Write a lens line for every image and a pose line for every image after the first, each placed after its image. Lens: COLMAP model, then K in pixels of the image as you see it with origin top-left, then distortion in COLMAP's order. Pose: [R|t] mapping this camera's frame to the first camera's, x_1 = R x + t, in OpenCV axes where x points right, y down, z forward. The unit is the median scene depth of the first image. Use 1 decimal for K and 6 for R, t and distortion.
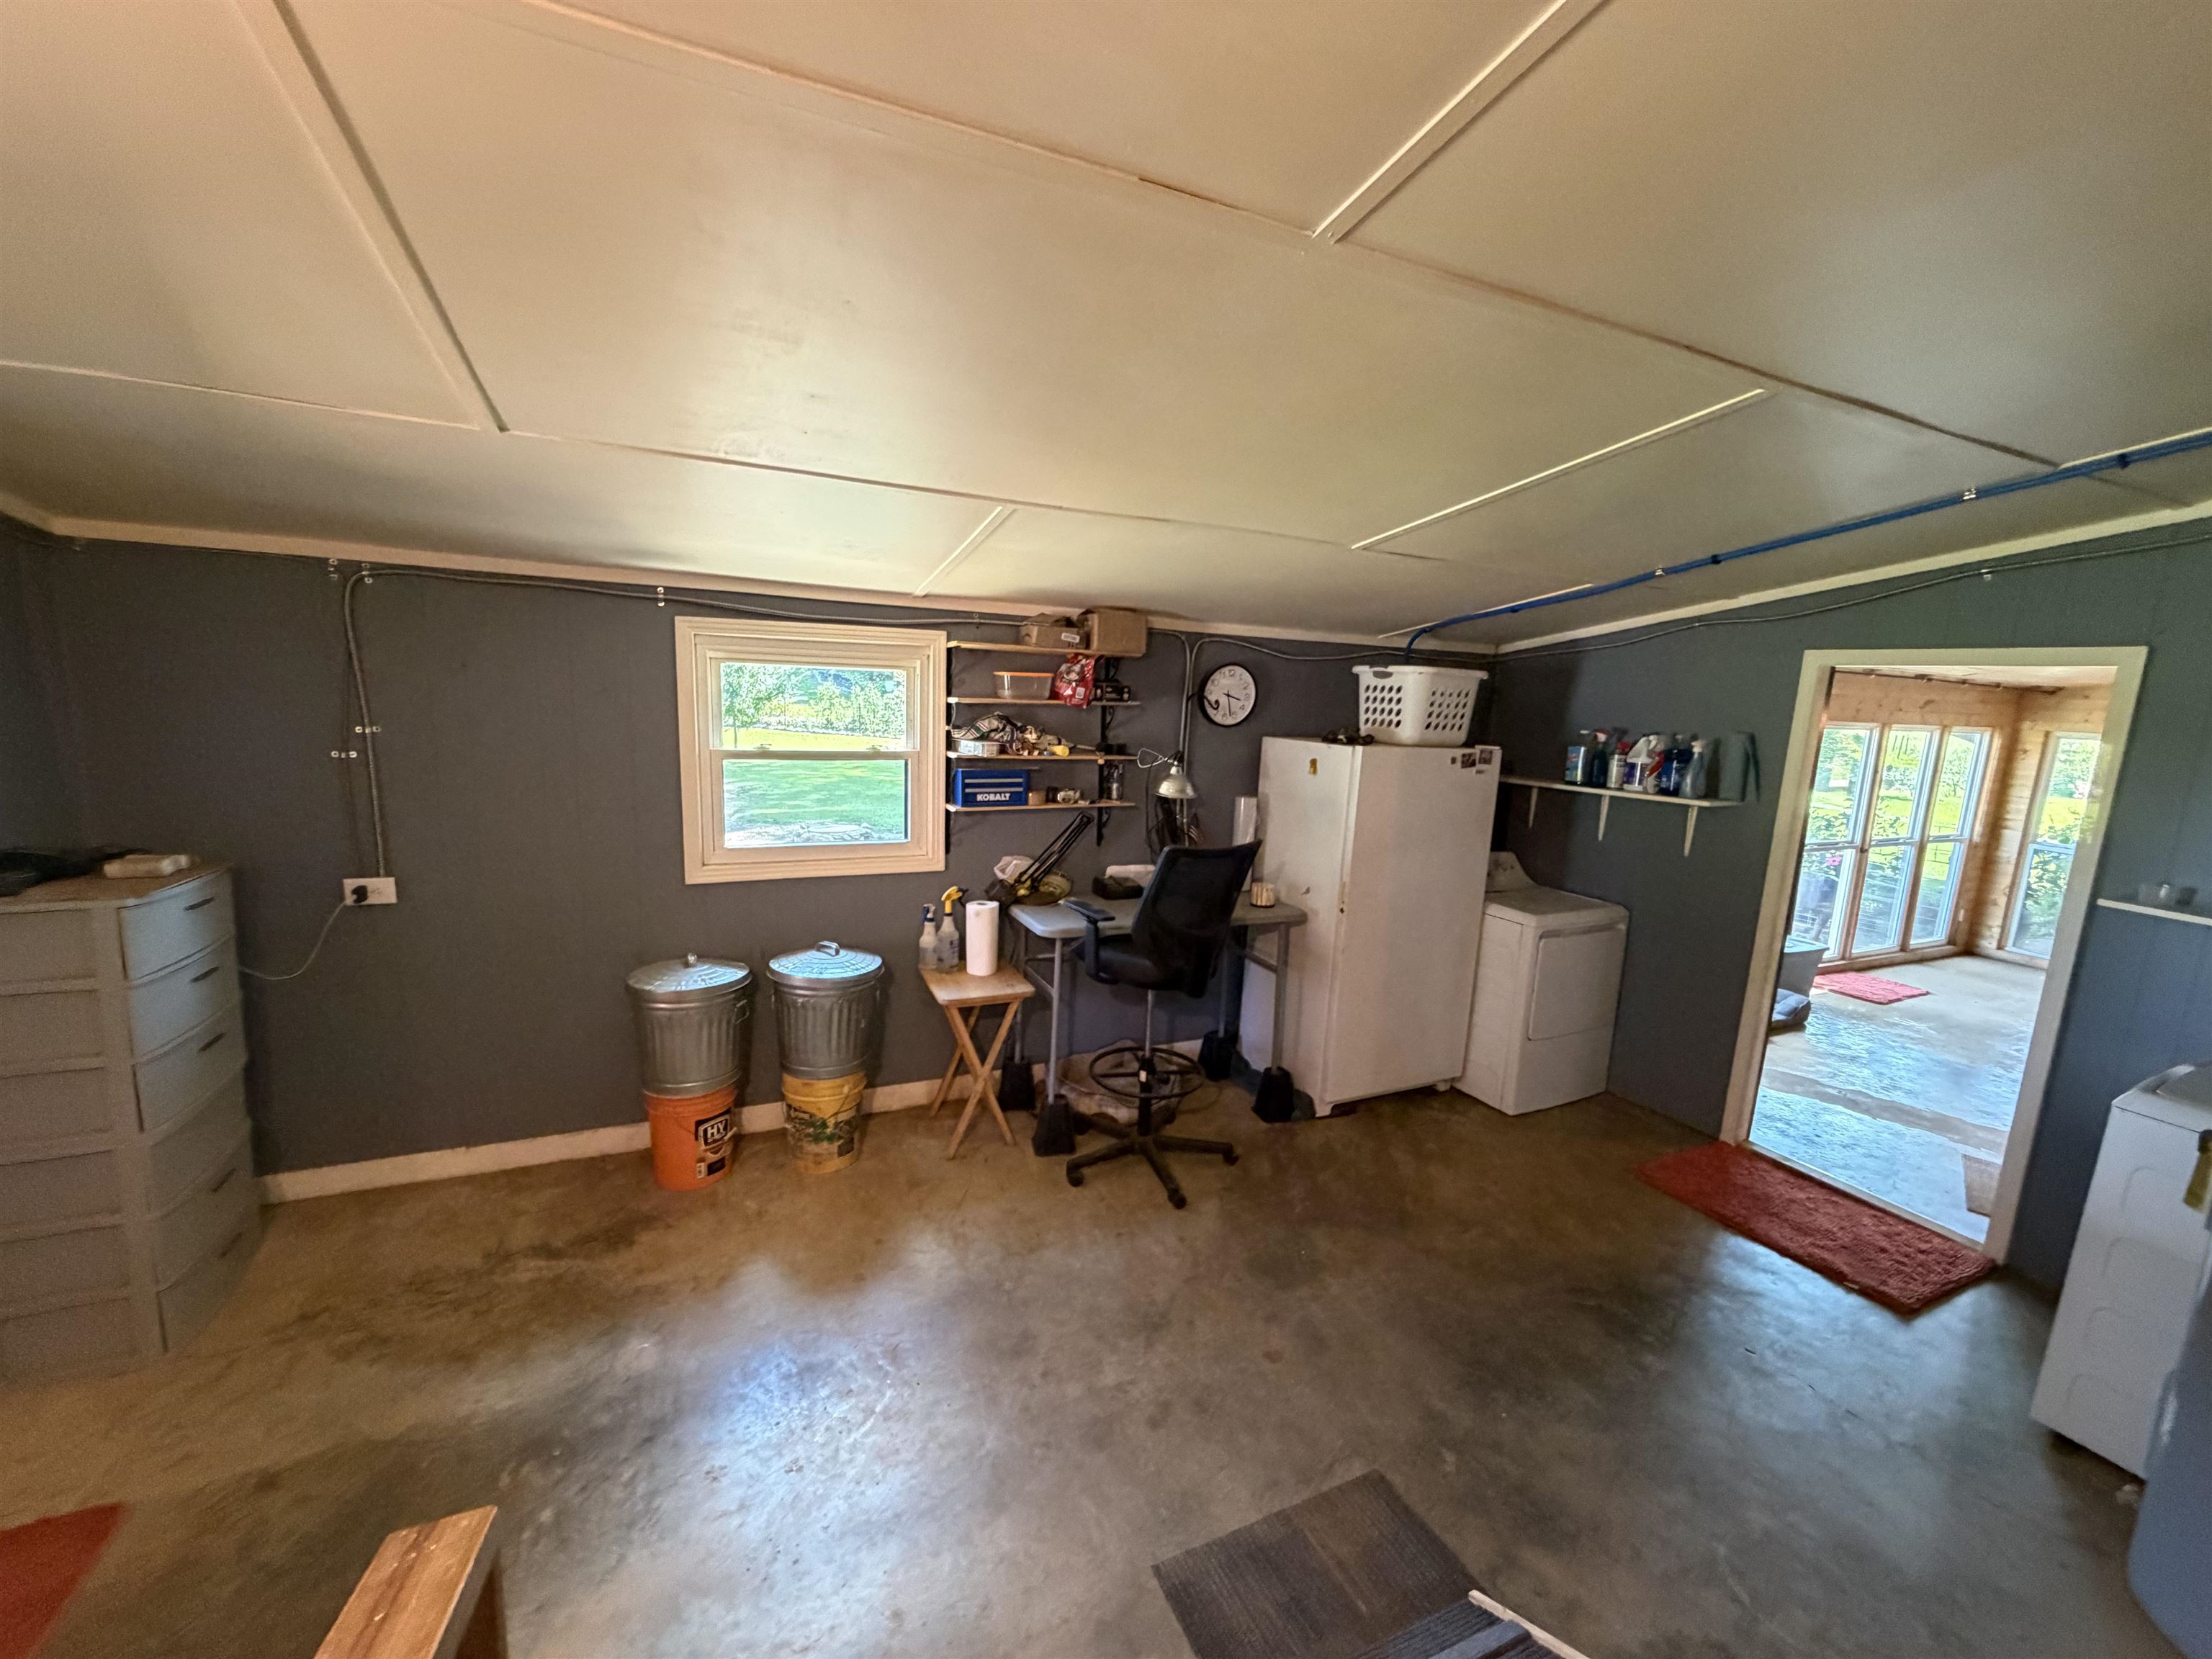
lens RADIAL K [[881.8, 0, 1100.8], [0, 881.8, 831.2], [0, 0, 1]] dist [-0.000809, 0.000008]
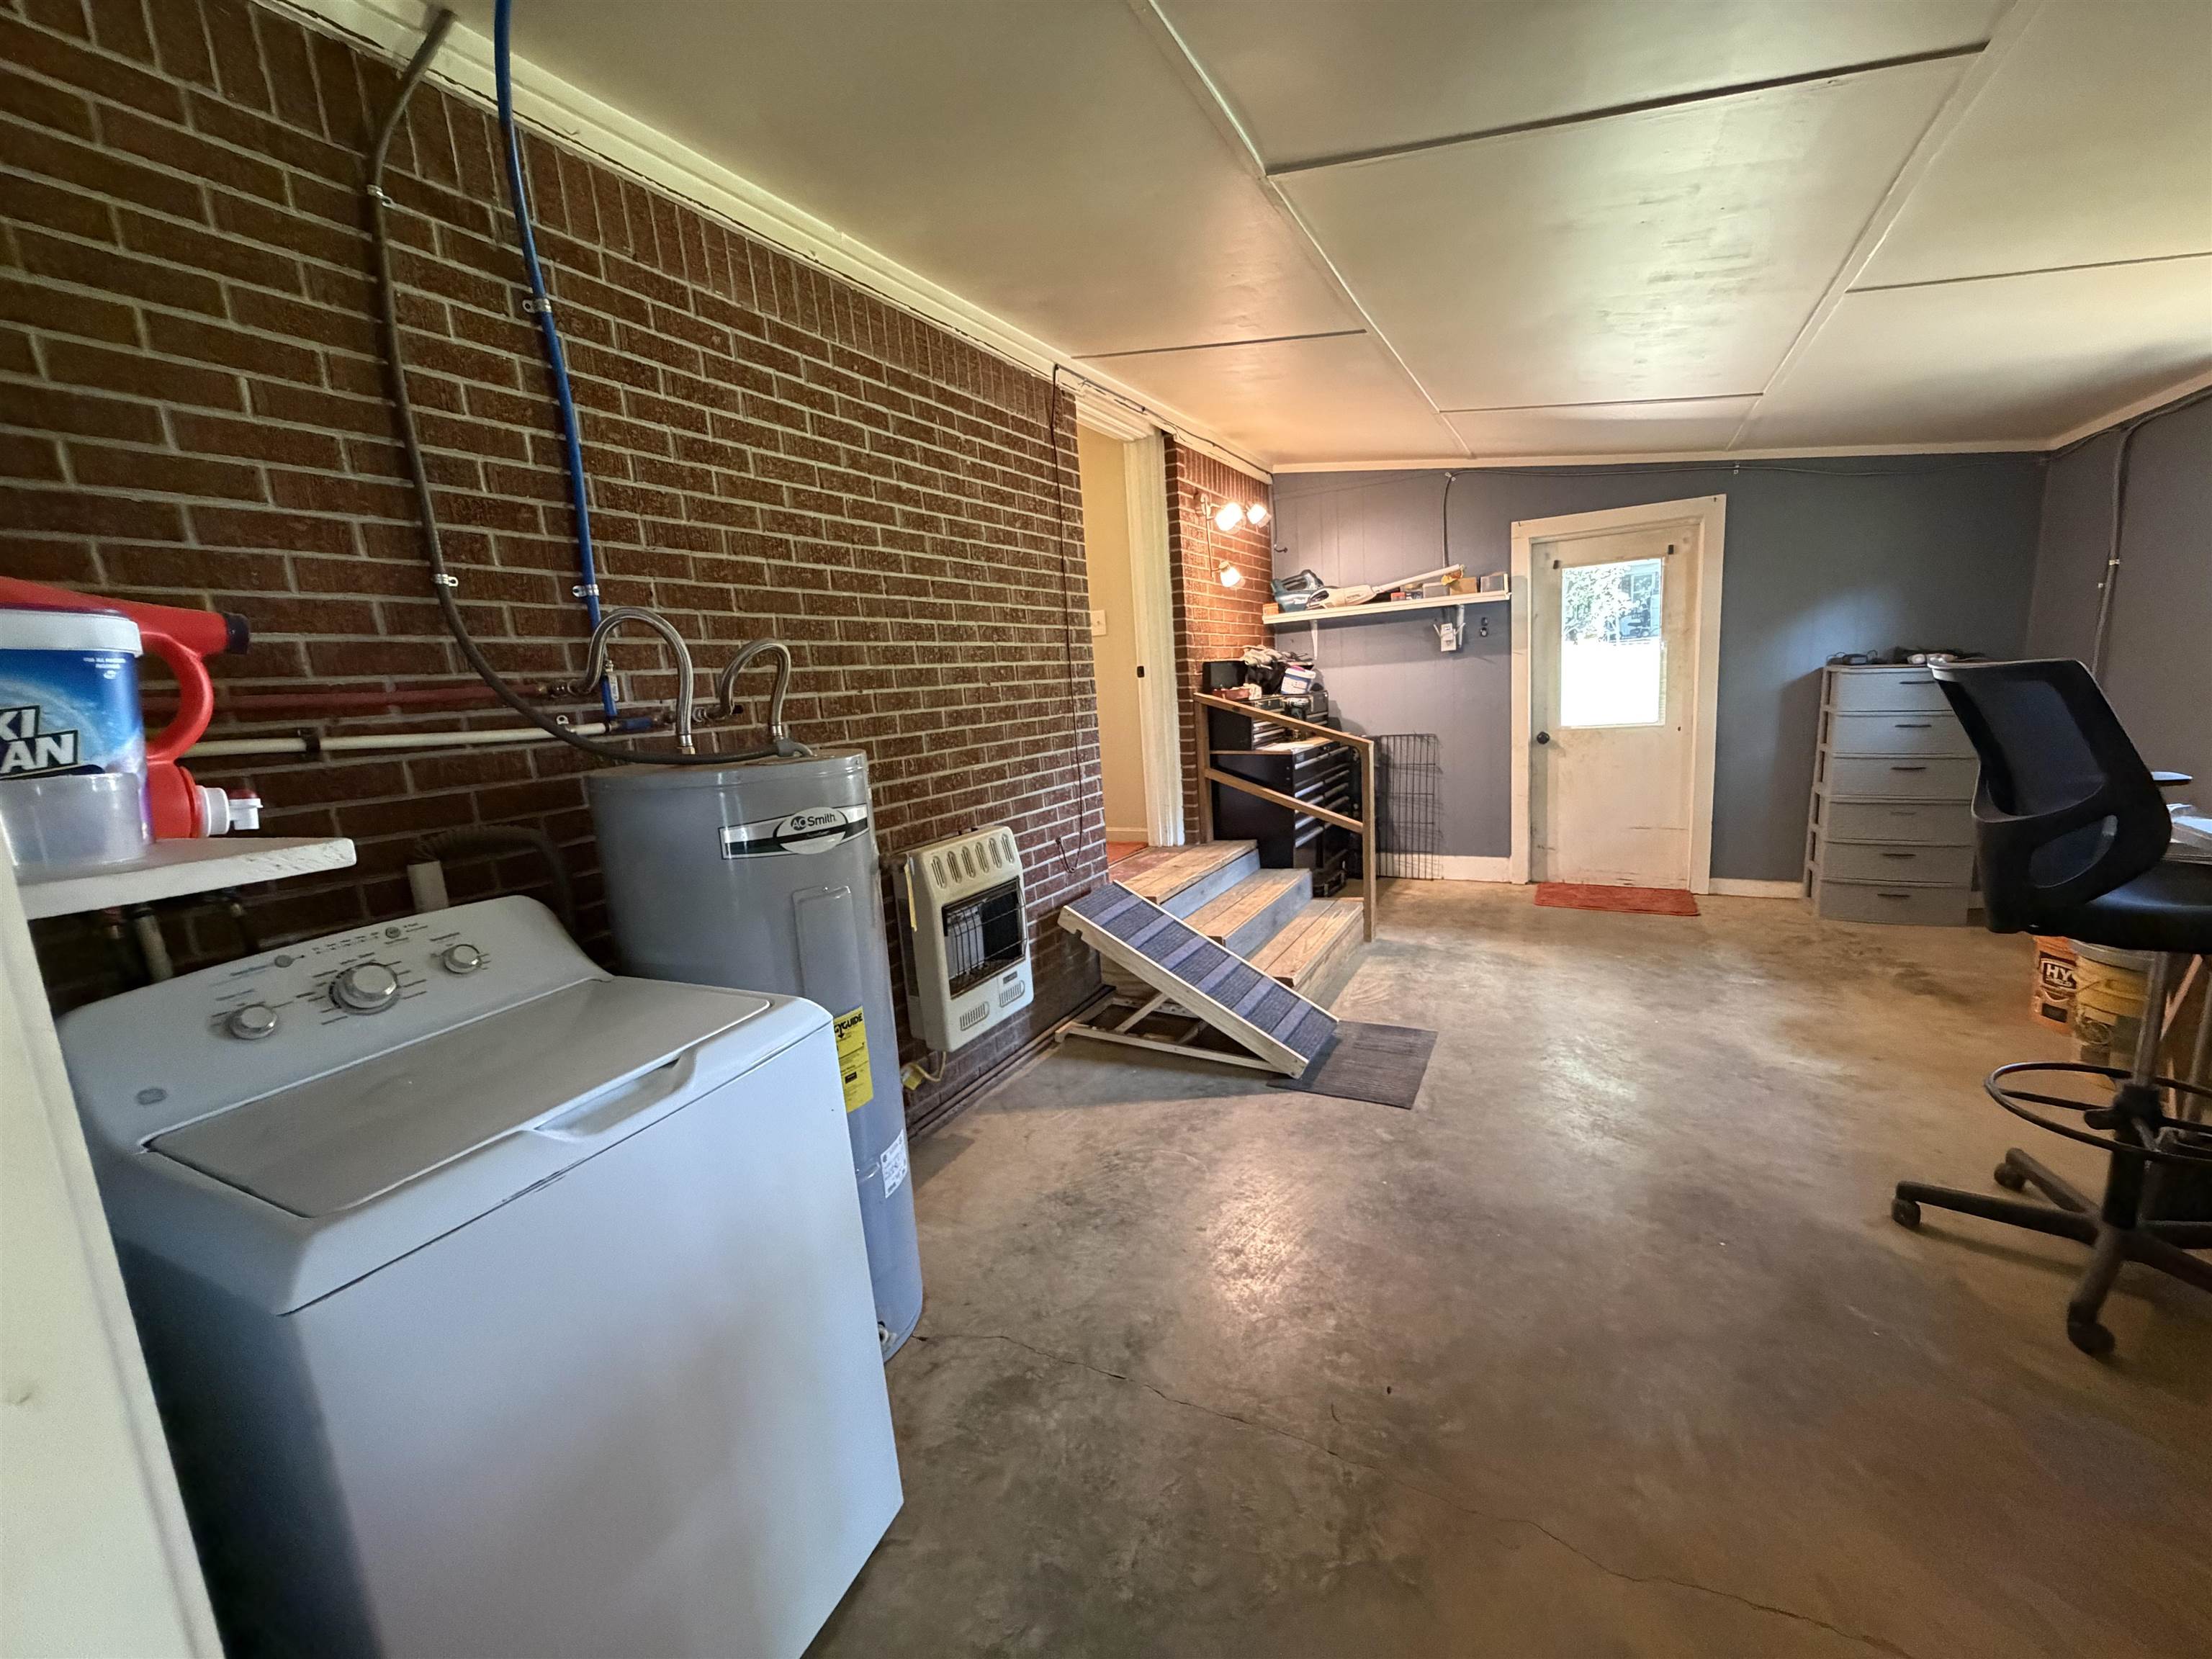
lens RADIAL K [[882.5, 0, 1115.8], [0, 882.5, 835.4], [0, 0, 1]] dist [-0.002092, 0.001299]
pose [[-0.794472, 0.113249, -0.596648, 1.199616], [-0.065895, 0.960583, 0.270070, 0.009487], [0.603715, 0.253879, -0.755694, 1.394112]]
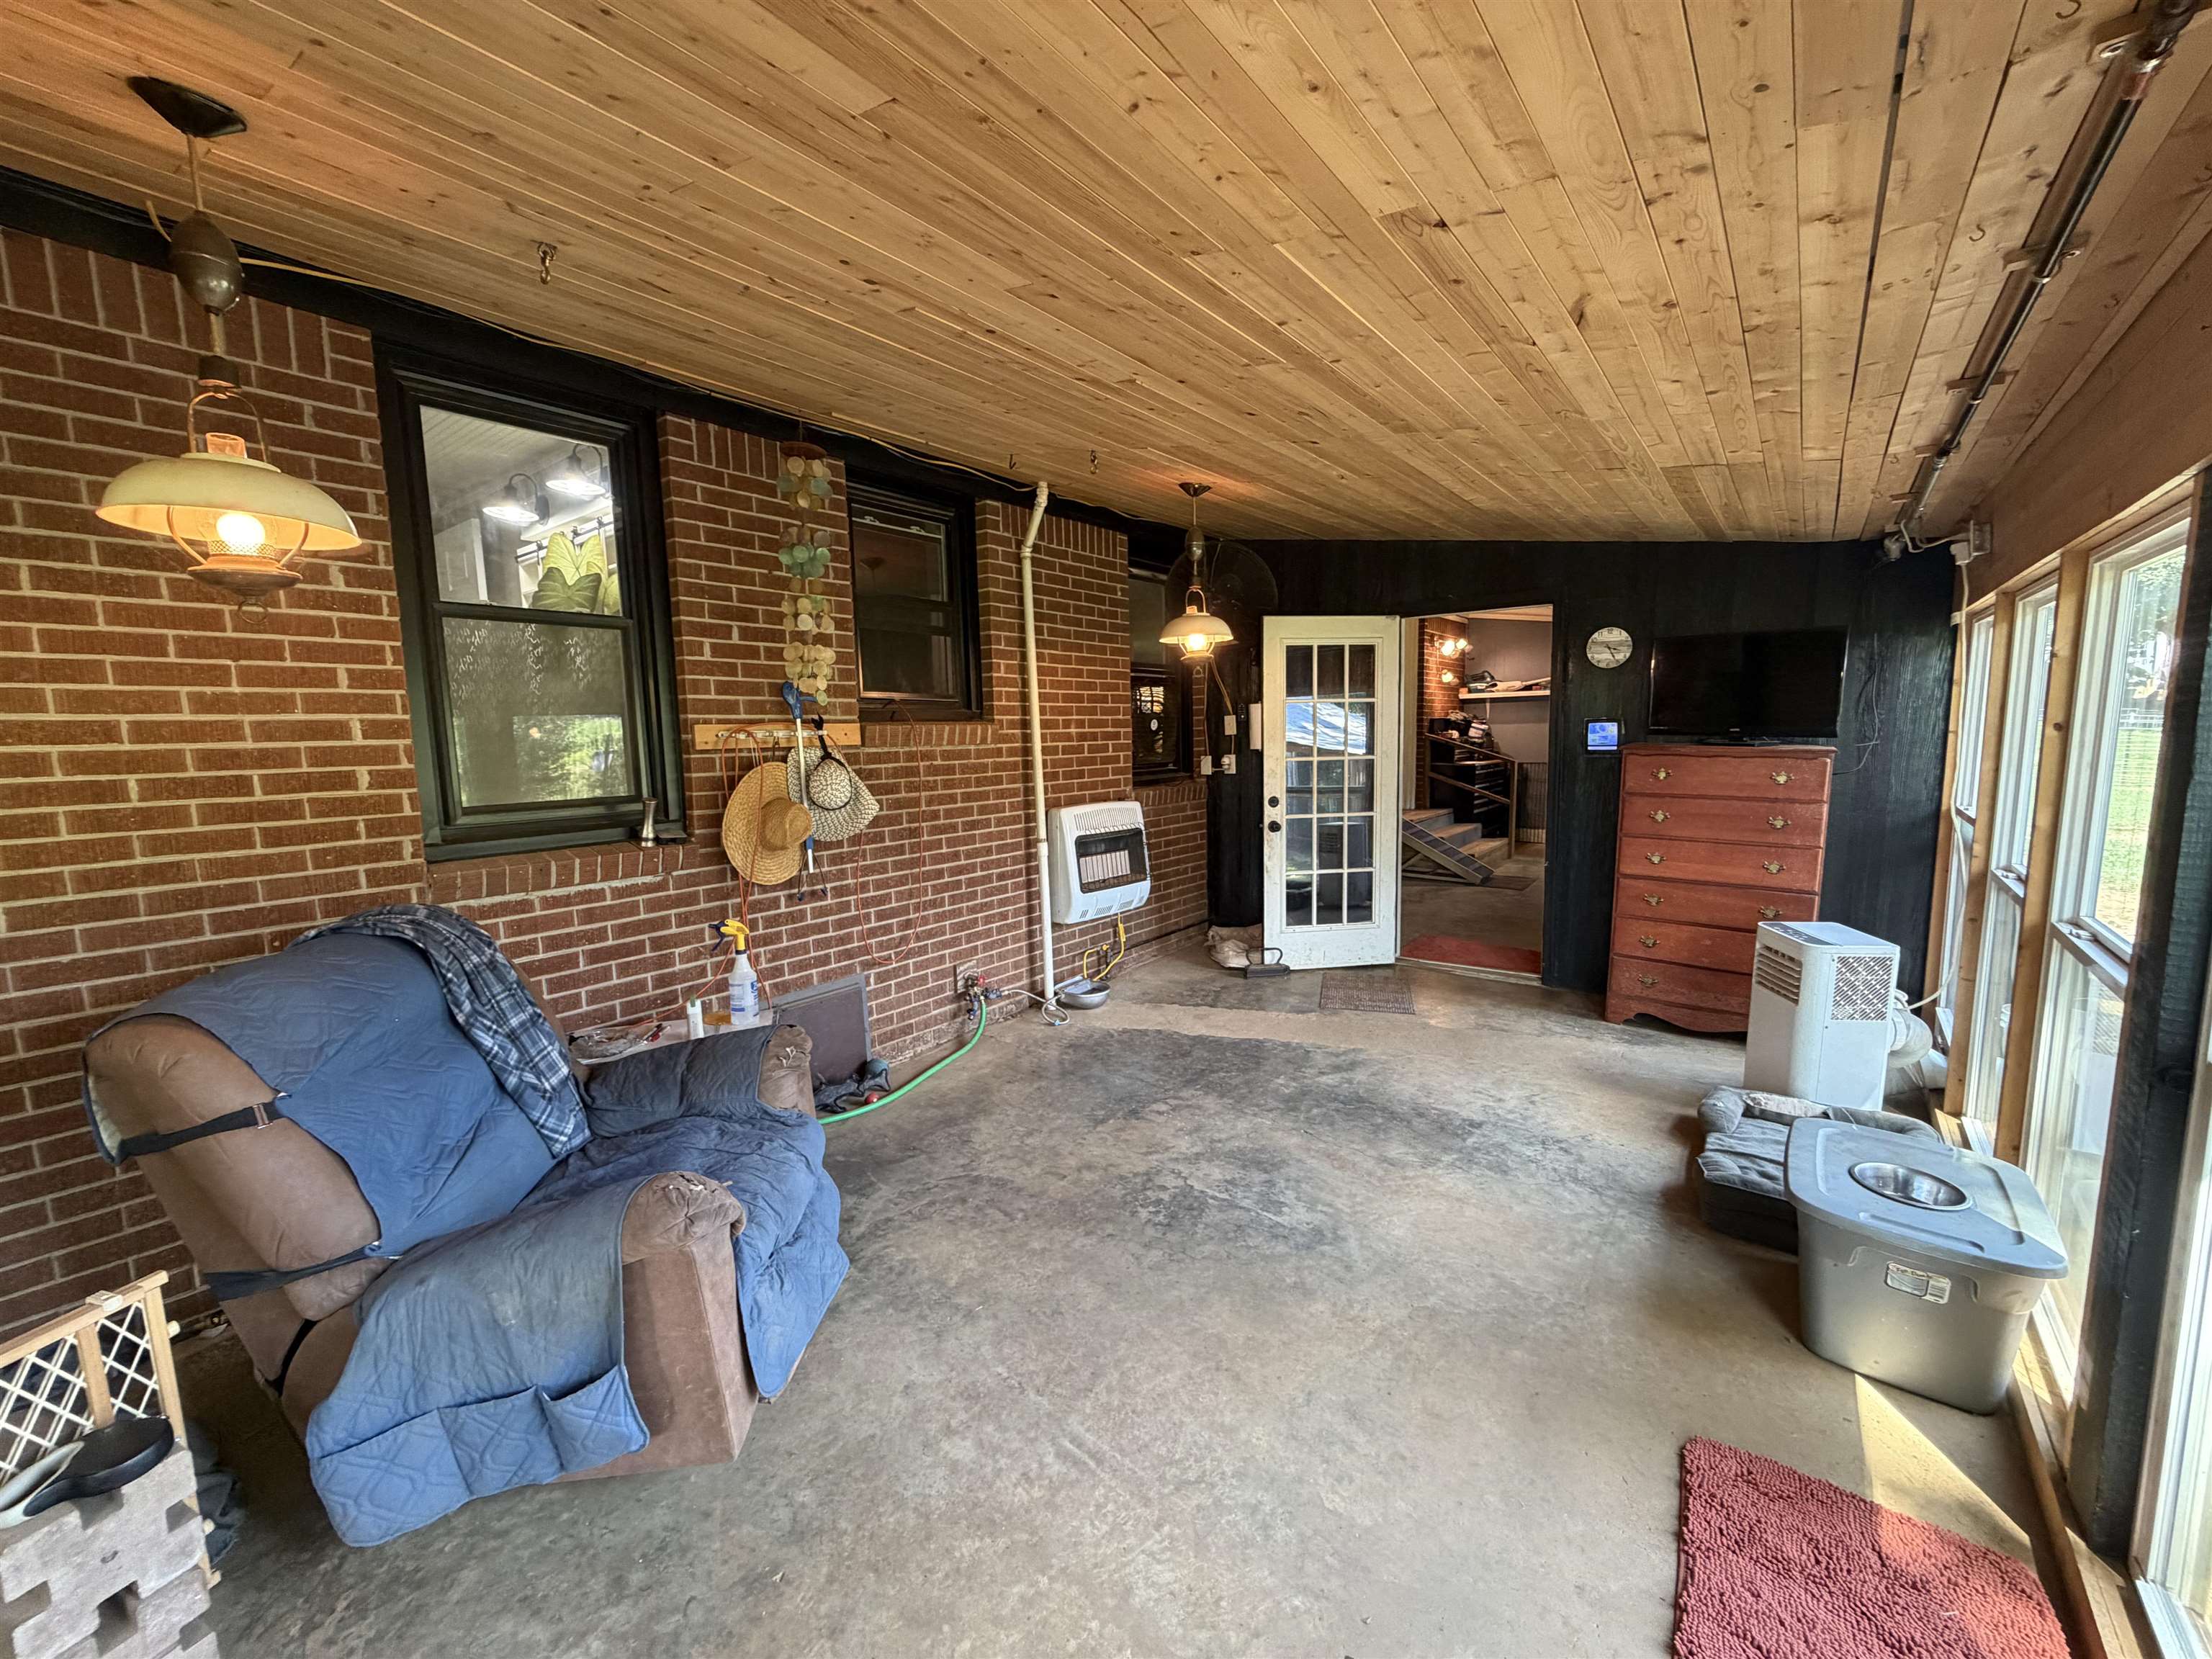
lens RADIAL K [[882.5, 0, 1106.9], [0, 882.5, 830.7], [0, 0, 1]] dist [-0.002092, 0.001299]
pose [[-0.884066, 0.031289, -0.466313, 3.227735], [-0.090774, 0.967260, 0.236997, -0.185964], [0.458462, 0.251850, -0.852282, 2.957635]]
